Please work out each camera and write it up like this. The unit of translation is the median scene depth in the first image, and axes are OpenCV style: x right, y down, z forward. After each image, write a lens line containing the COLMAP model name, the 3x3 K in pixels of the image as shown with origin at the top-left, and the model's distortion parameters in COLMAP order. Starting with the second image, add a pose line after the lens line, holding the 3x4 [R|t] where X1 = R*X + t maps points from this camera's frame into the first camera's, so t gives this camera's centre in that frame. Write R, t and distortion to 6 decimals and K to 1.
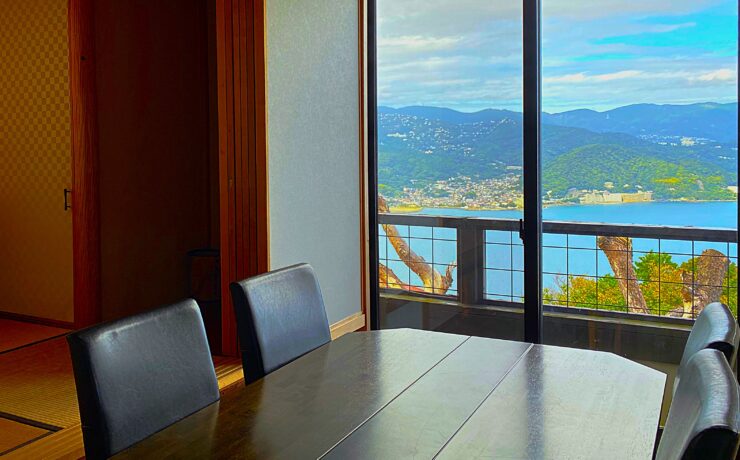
lens RADIAL K [[703.4, 0, 370.0], [0, 703.4, 230.0], [0, 0, 1]] dist [0.009011, 0.008668]
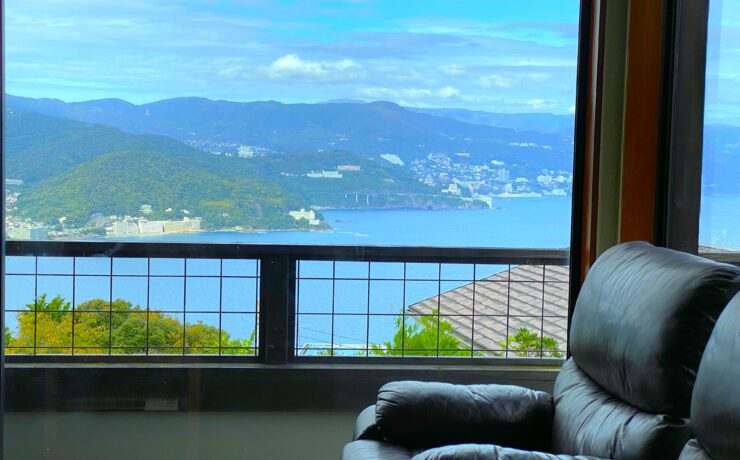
lens RADIAL K [[1068.9, 0, 370.0], [0, 1068.9, 230.0], [0, 0, 1]] dist [0.031543, 0.101812]
pose [[0.794446, -0.008168, 0.607280, -0.136212], [0.037009, 0.998702, -0.034982, 0.002796], [-0.606206, 0.050266, 0.793718, 0.018169]]
